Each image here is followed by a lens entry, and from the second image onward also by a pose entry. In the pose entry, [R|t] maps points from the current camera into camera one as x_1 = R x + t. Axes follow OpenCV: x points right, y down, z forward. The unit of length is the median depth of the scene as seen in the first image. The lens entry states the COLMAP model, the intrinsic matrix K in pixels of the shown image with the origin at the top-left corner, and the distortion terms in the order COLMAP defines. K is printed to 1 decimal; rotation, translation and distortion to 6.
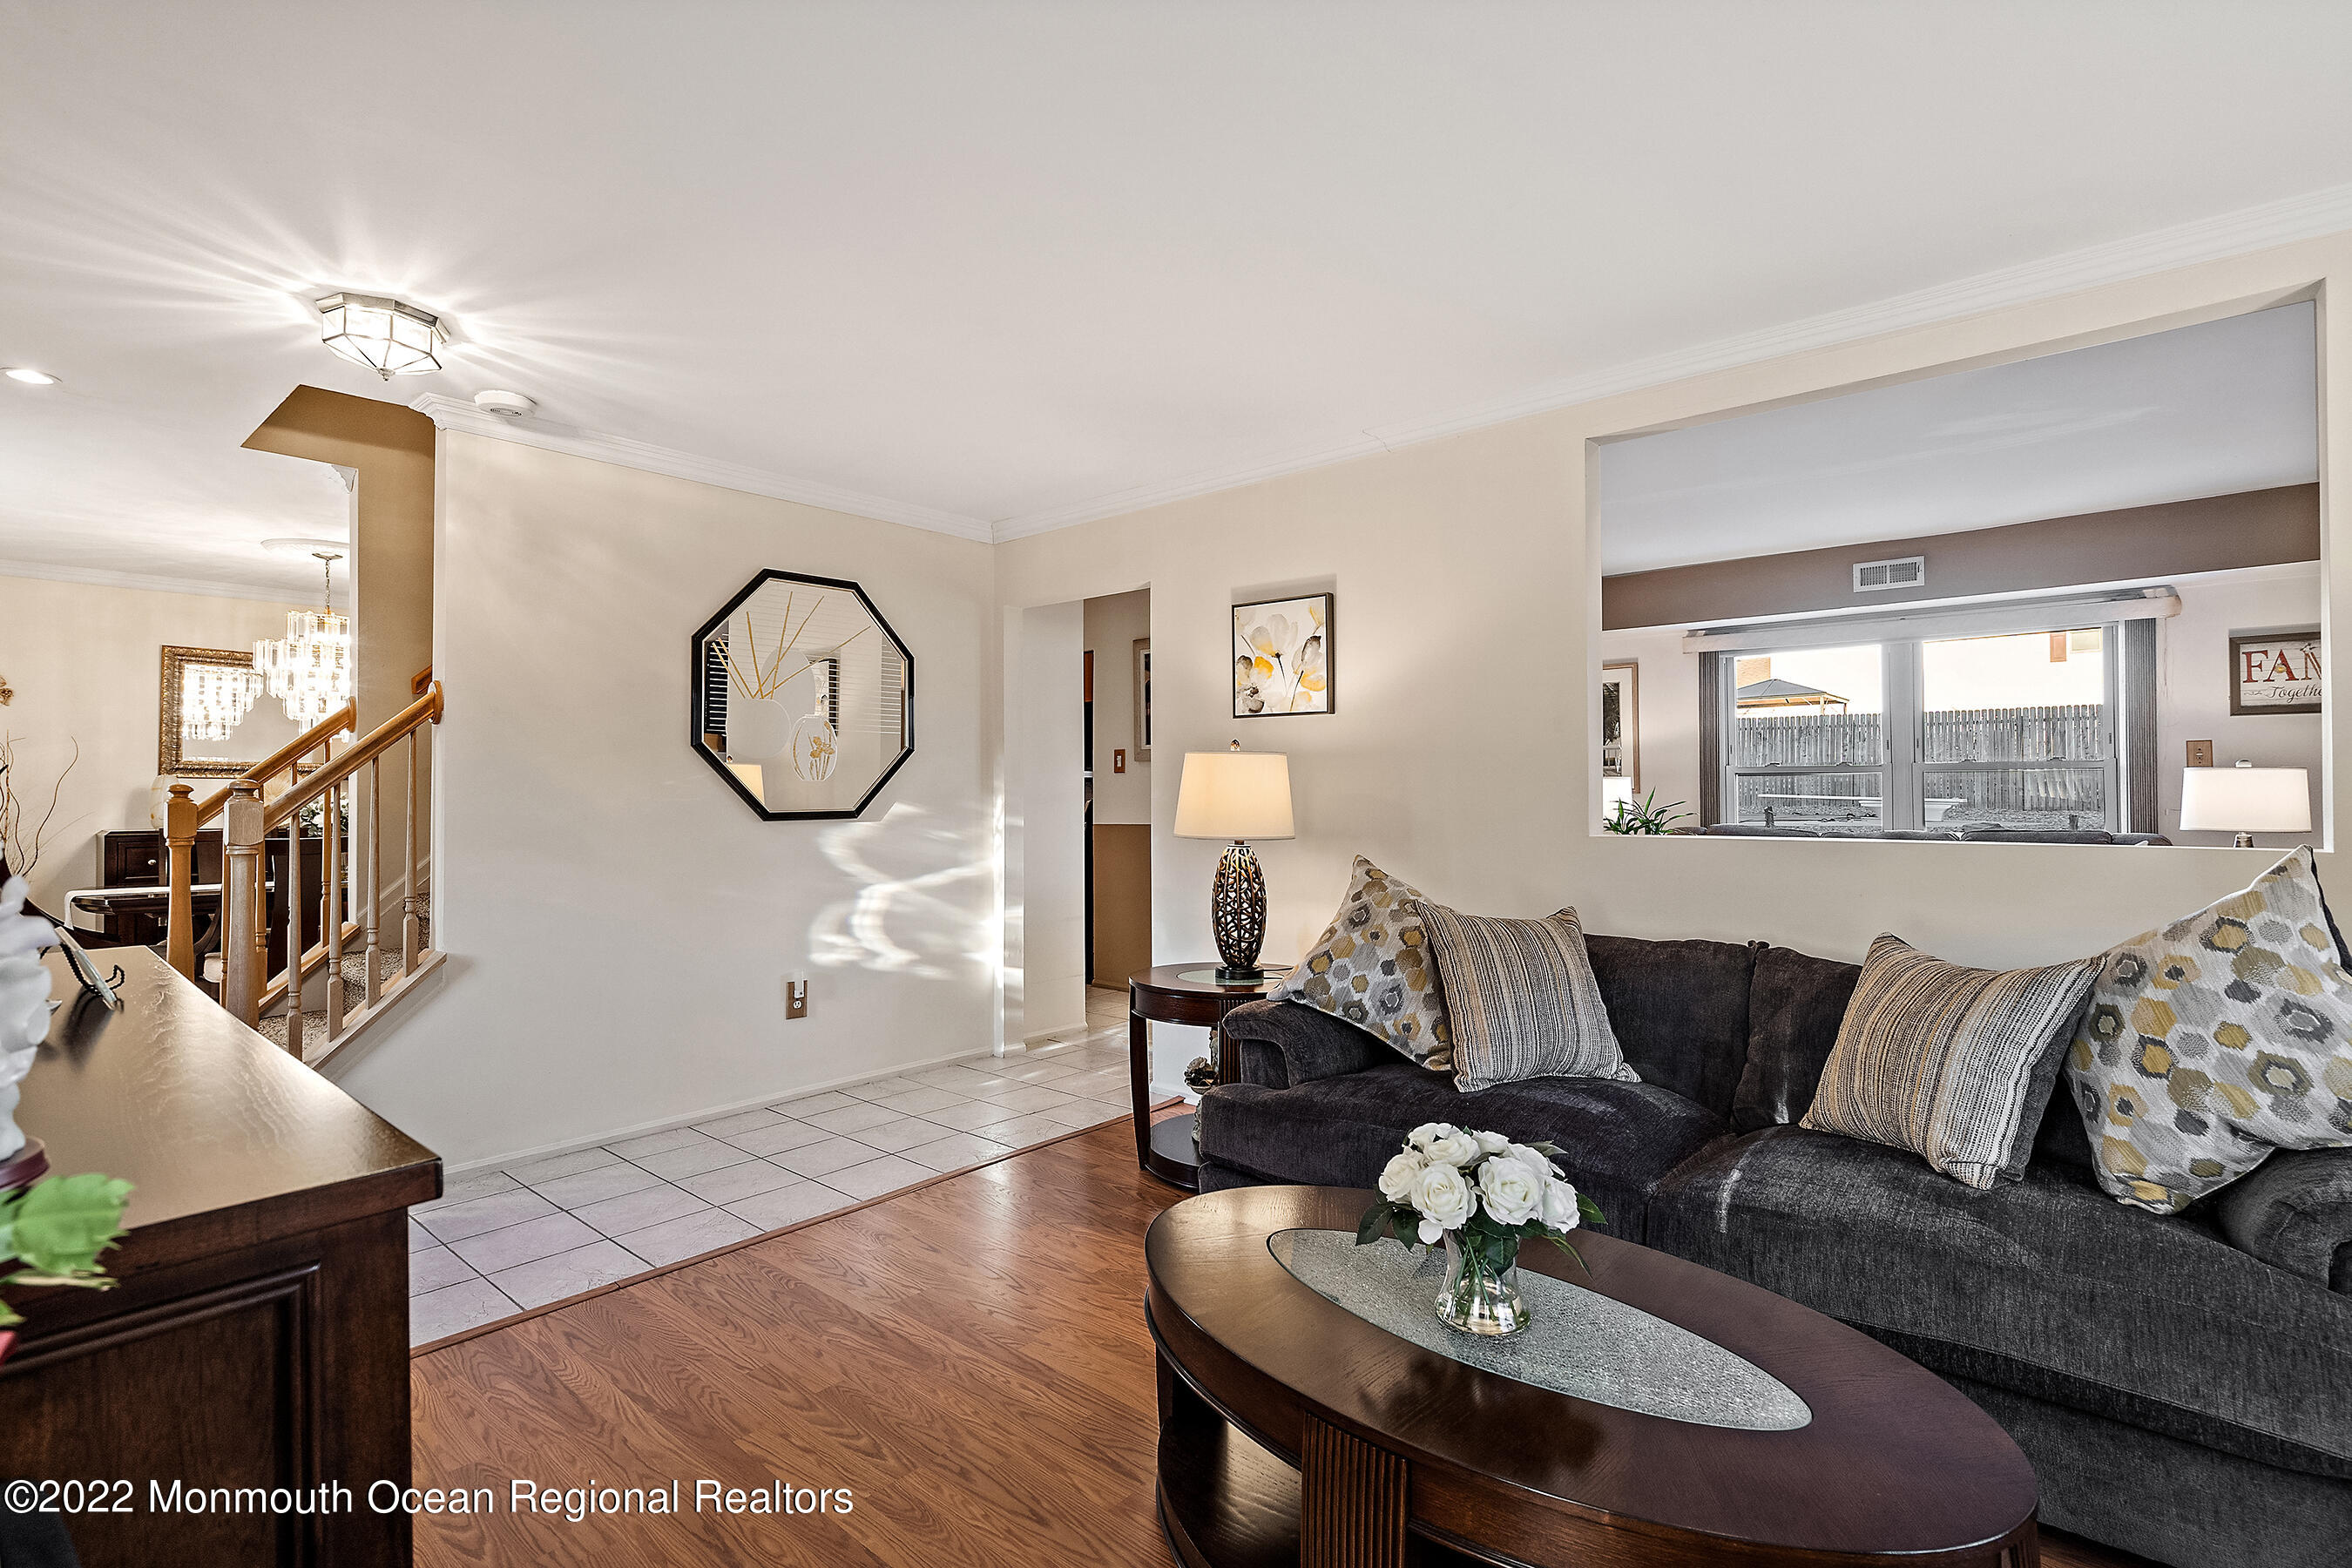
lens RADIAL K [[1097.2, 0, 1176.0], [0, 1097.2, 784.0], [0, 0, 1]] dist [-0.000378, 0.000487]
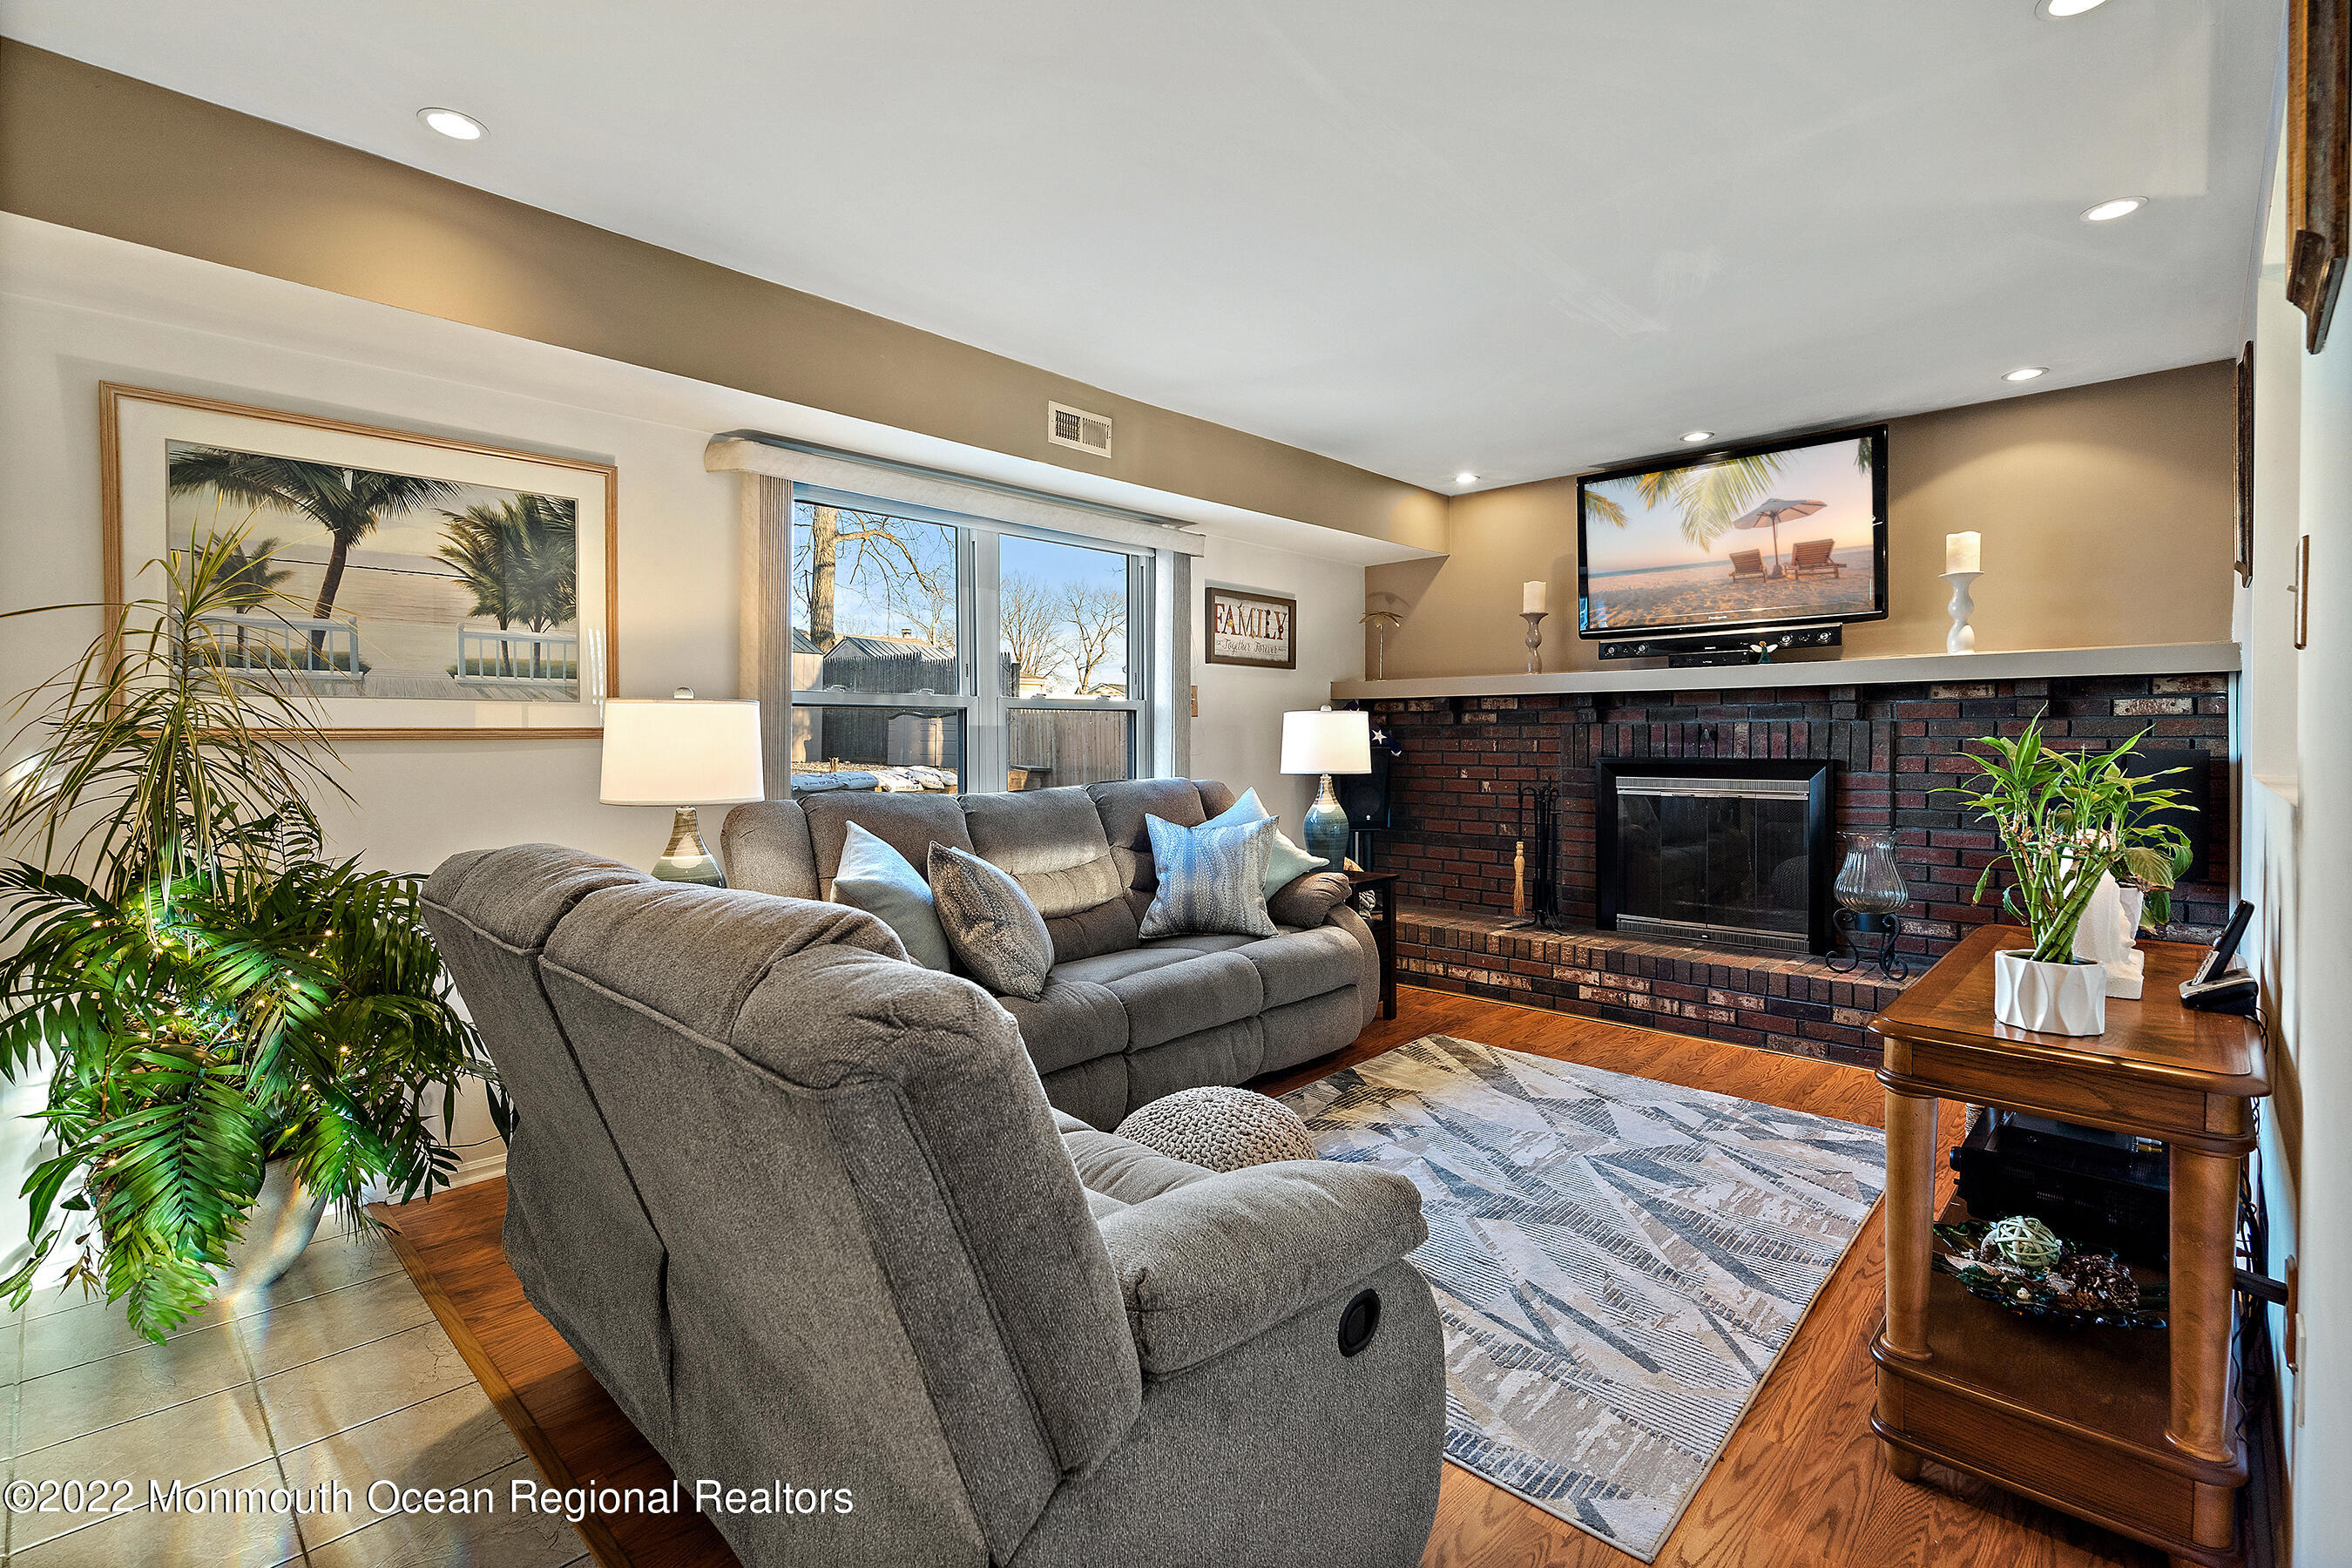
lens RADIAL K [[1069.2, 0, 1164.7], [0, 1069.2, 750.7], [0, 0, 1]] dist [0.000007, 0.000640]
pose [[0.058216, -0.006473, 0.998283, -0.046480], [-0.002482, 0.999975, 0.006629, 0.013780], [-0.998301, -0.002863, 0.058198, 0.994996]]
